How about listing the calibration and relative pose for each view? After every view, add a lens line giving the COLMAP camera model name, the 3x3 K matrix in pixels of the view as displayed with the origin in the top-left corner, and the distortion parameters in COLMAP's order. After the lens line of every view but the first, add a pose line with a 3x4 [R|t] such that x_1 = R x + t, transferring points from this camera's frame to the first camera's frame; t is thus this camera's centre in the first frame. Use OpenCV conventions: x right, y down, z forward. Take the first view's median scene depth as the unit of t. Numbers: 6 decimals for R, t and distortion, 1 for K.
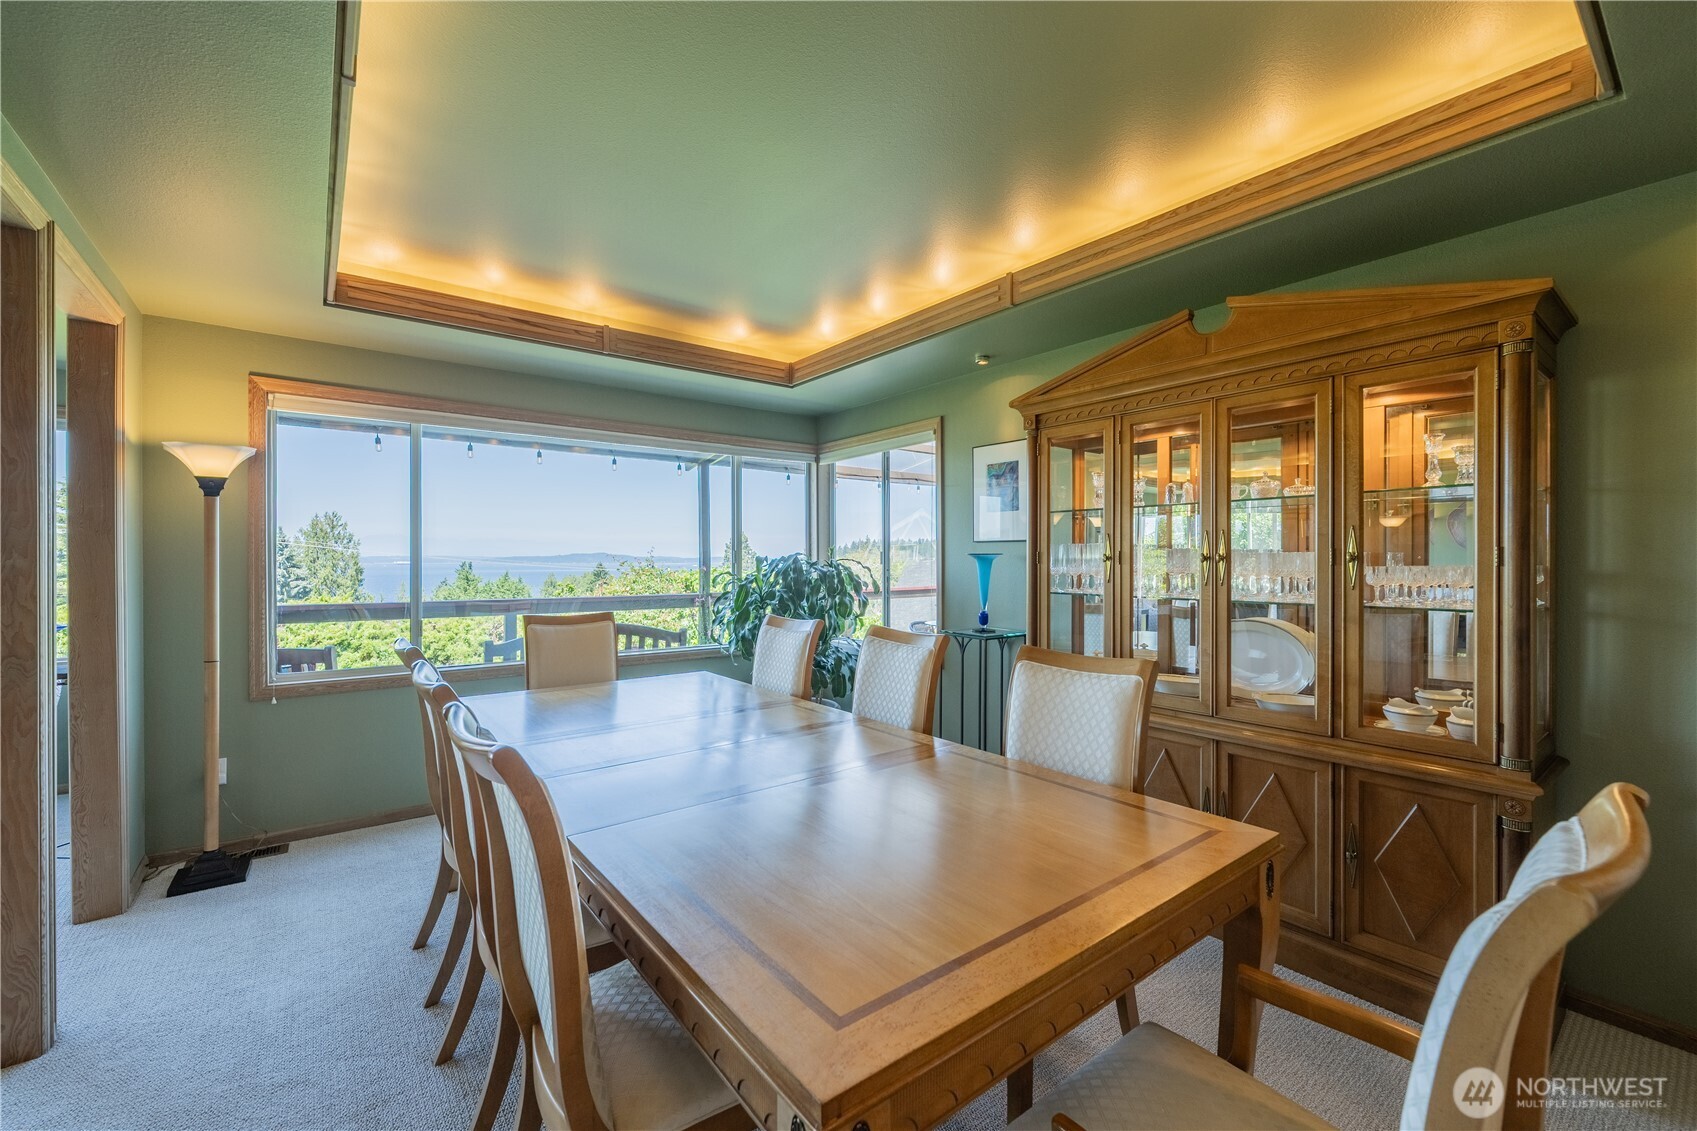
lens RADIAL K [[688.2, 0, 848.5], [0, 688.2, 565.5], [0, 0, 1]] dist [-0.000712, -0.000056]
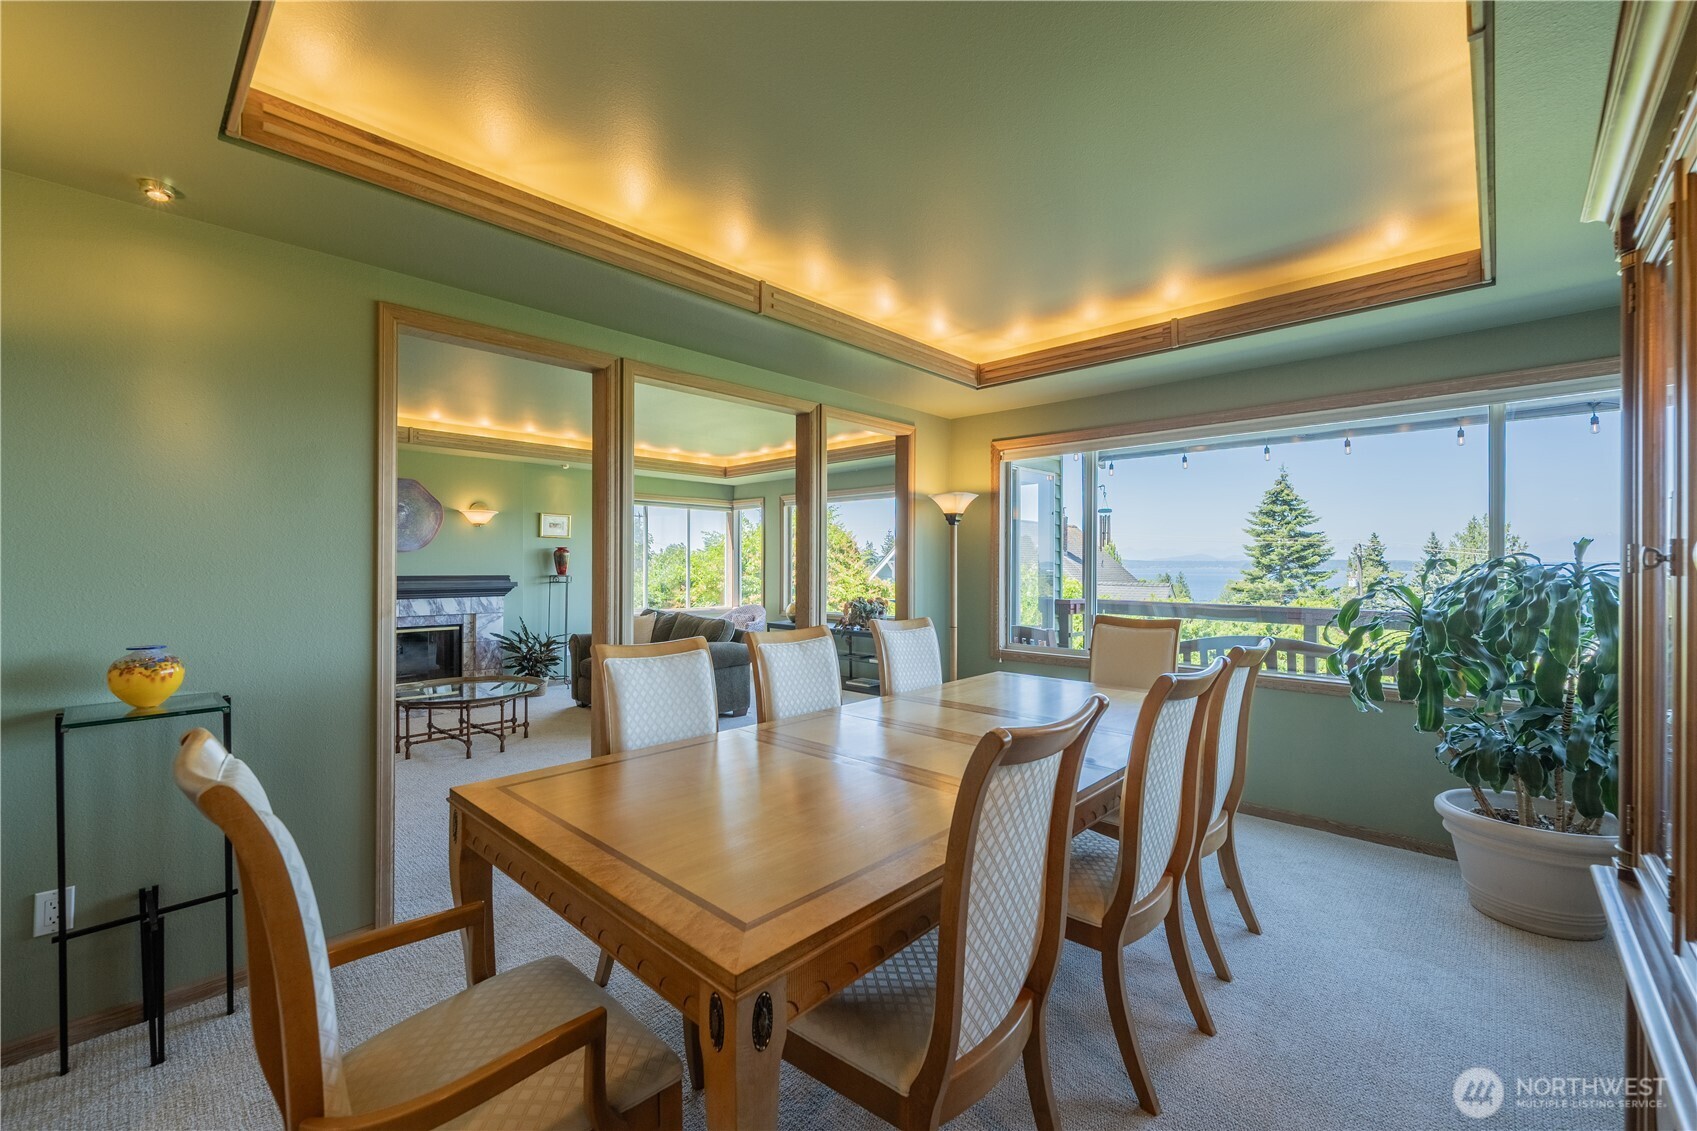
lens RADIAL K [[695.2, 0, 848.5], [0, 695.2, 565.5], [0, 0, 1]] dist [-0.007042, 0.000037]
pose [[0.165644, 0.000914, -0.986185, 0.517117], [-0.009194, 0.999958, -0.000618, -0.001674], [0.986143, 0.009170, 0.165645, 0.392961]]
